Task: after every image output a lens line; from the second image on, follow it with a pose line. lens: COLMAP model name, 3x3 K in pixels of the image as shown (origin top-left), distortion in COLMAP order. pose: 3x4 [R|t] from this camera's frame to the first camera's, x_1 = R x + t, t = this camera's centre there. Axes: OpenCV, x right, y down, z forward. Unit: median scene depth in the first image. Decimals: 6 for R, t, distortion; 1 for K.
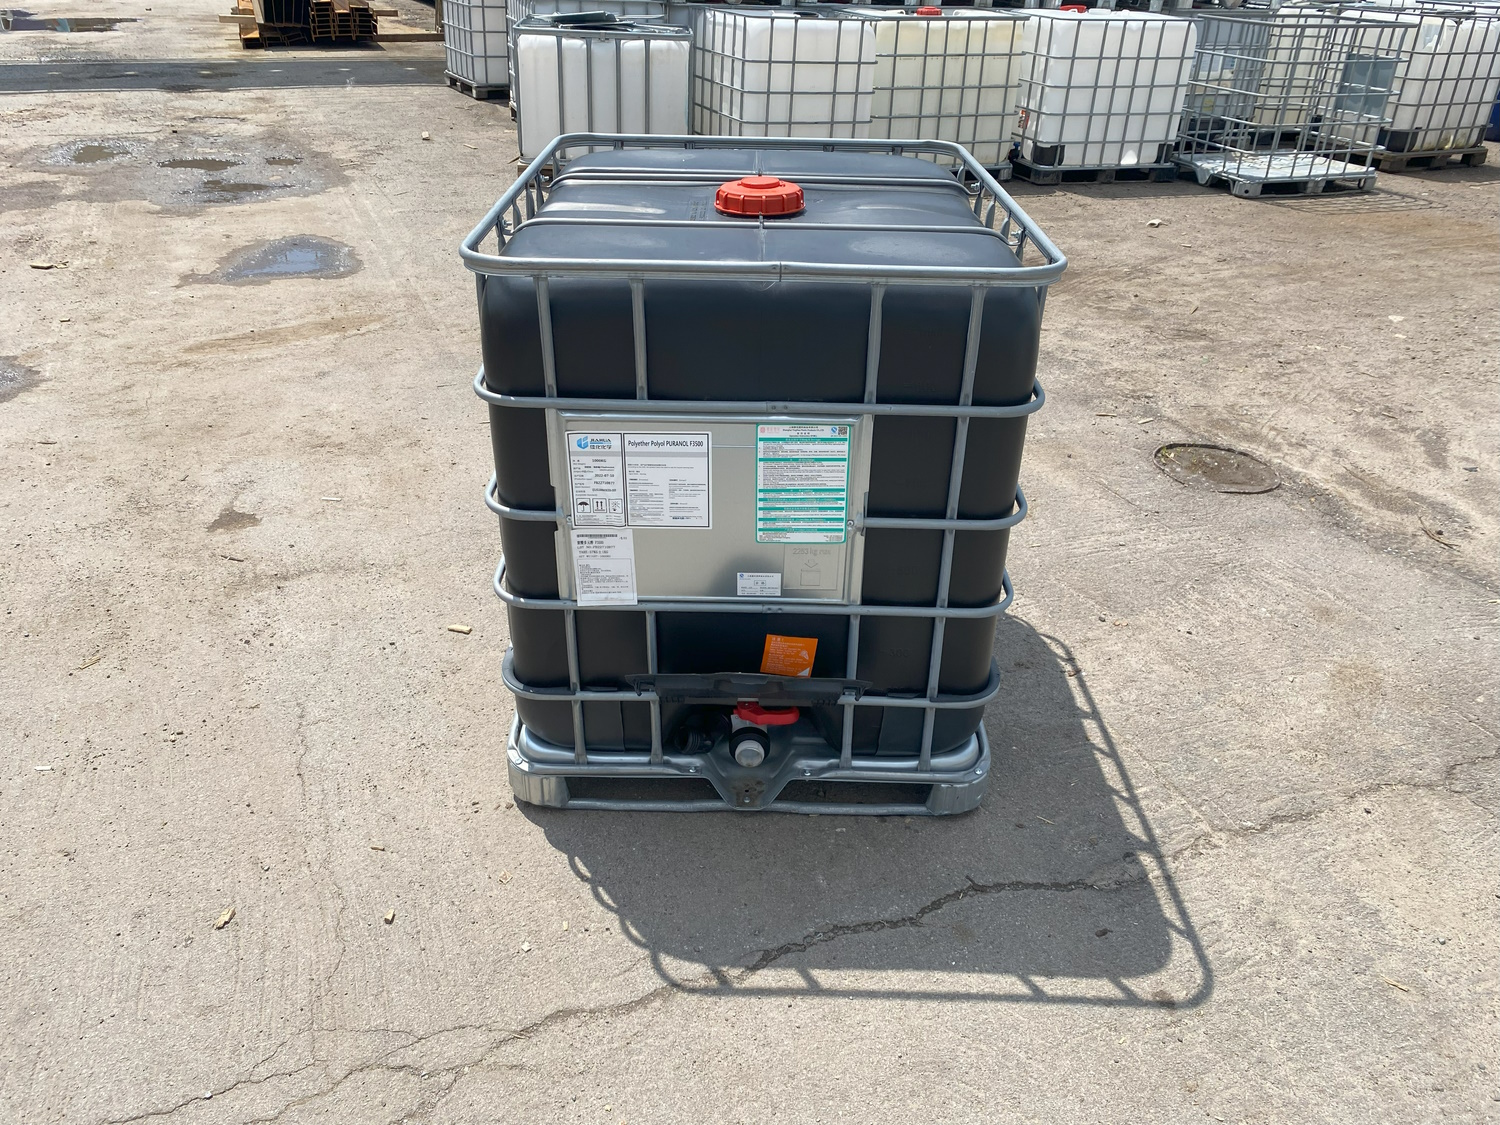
lens RADIAL K [[1153.1, 0, 746.3], [0, 1153.1, 518.0], [0, 0, 1]] dist [0.005485, 0.004539]
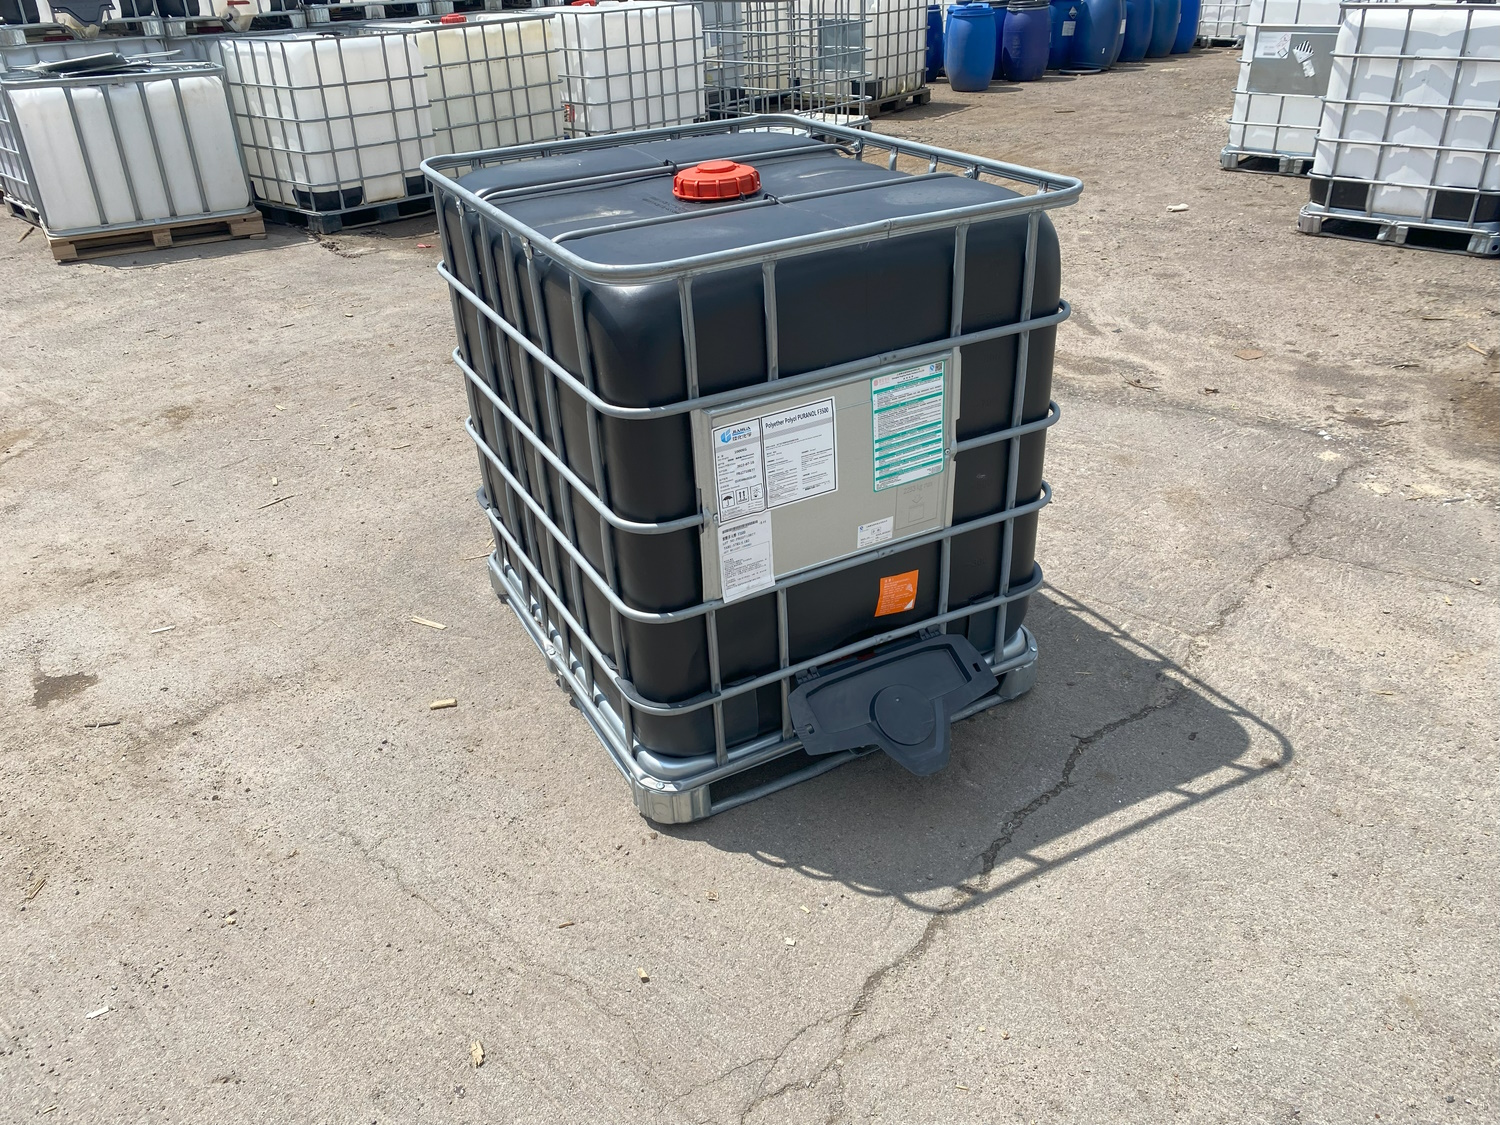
lens RADIAL K [[1146.5, 0, 738.4], [0, 1146.5, 525.2], [0, 0, 1]] dist [0.002811, 0.007760]
pose [[0.883113, -0.269947, 0.383717, -0.443673], [0.269330, 0.961390, 0.056489, -0.036941], [-0.384151, 0.053460, 0.921721, 0.072157]]
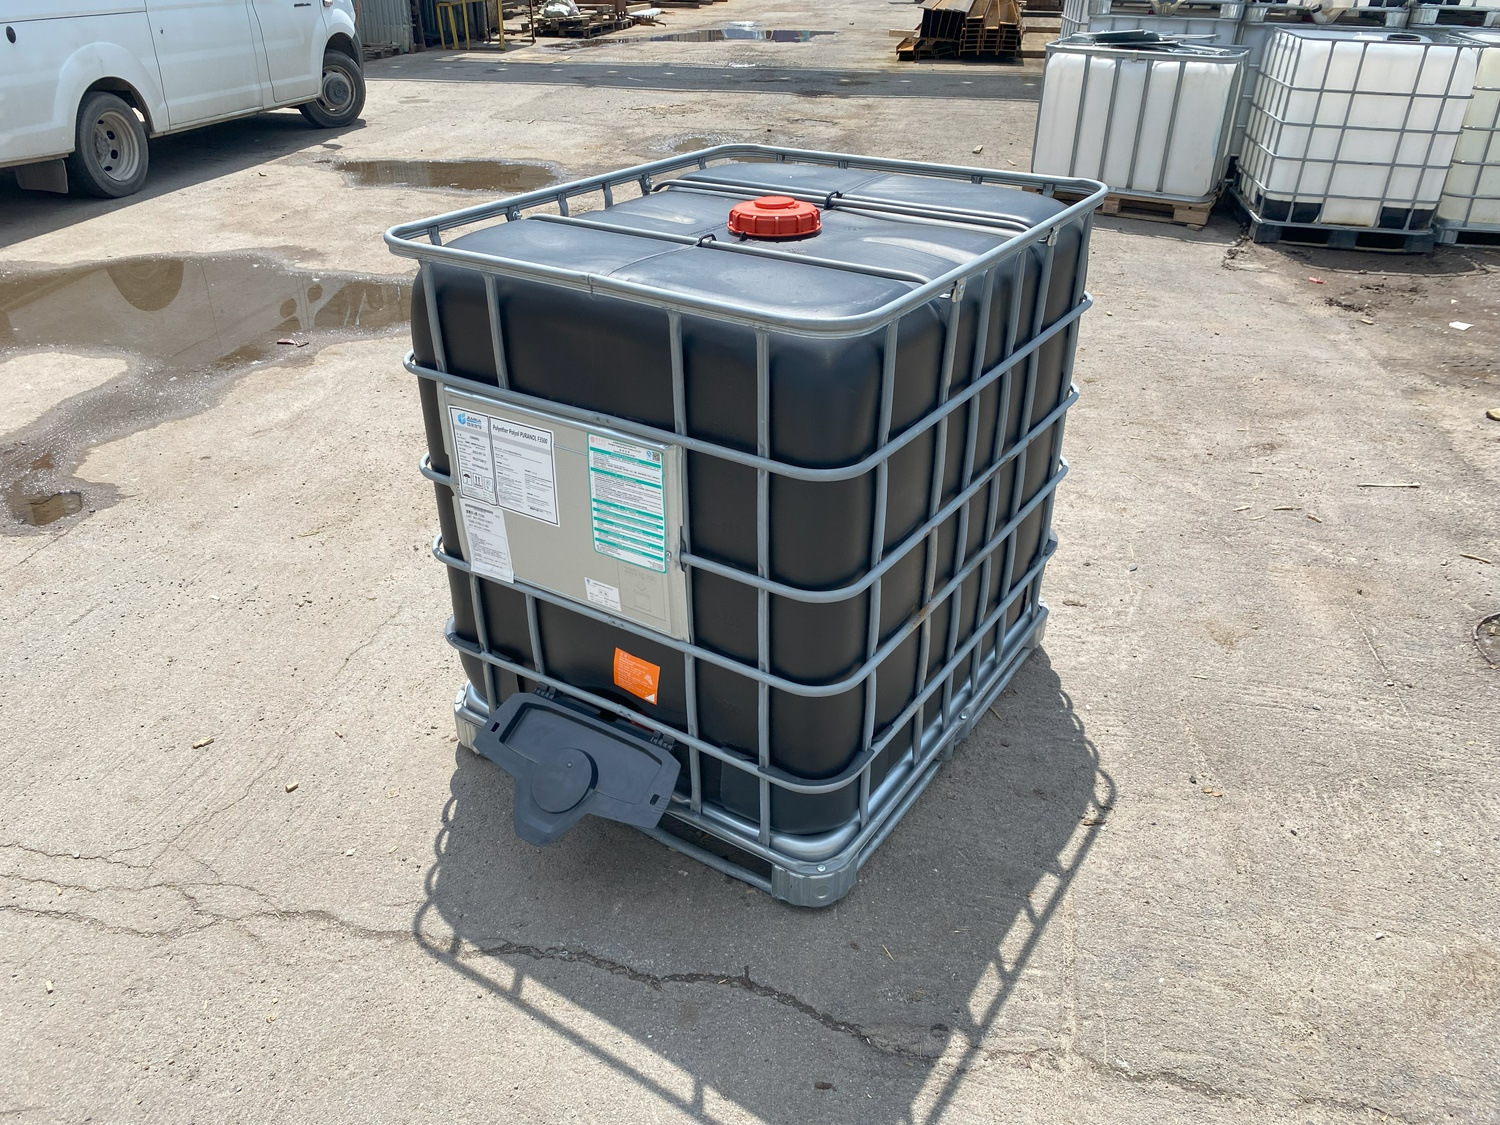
lens RADIAL K [[1146.1, 0, 748.6], [0, 1146.1, 534.4], [0, 0, 1]] dist [0.003536, 0.001279]
pose [[0.840471, 0.234316, -0.488574, 0.521450], [-0.233900, 0.970221, 0.062944, -0.074940], [0.488774, 0.061375, 0.870249, 0.175279]]
